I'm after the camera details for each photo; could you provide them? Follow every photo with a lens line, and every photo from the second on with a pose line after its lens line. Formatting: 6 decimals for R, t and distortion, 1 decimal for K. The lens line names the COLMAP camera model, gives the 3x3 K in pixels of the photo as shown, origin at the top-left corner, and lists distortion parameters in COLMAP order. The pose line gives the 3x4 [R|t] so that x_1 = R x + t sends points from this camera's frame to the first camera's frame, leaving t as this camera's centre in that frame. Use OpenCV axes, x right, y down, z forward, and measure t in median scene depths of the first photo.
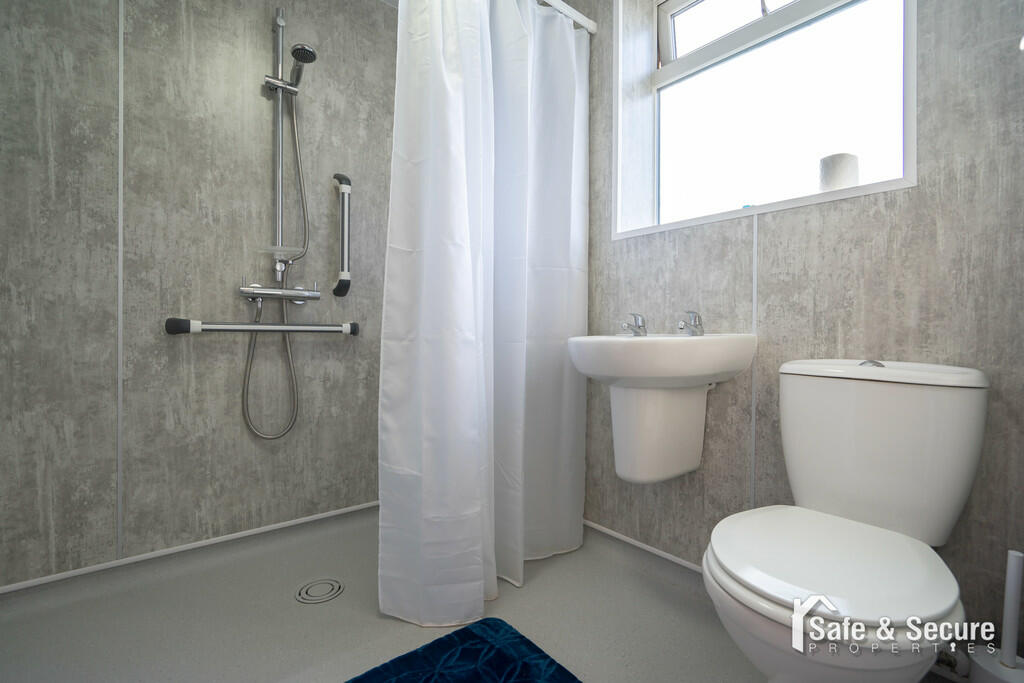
lens RADIAL K [[460.2, 0, 511.9], [0, 460.2, 333.1], [0, 0, 1]] dist [-0.013191, 0.001703]
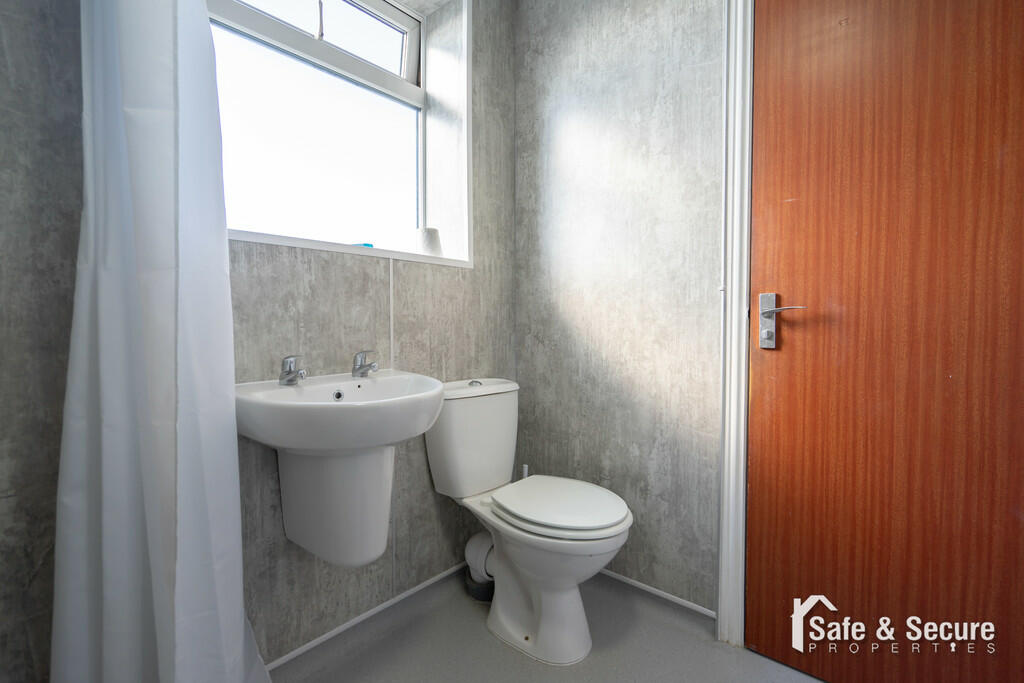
lens RADIAL K [[460.2, 0, 512.0], [0, 460.2, 339.9], [0, 0, 1]] dist [-0.013191, 0.001703]
pose [[-0.161393, -0.040976, 0.986039, -0.608951], [0.004655, 0.999095, 0.042280, -0.114582], [-0.986879, 0.011414, -0.161056, 0.921504]]
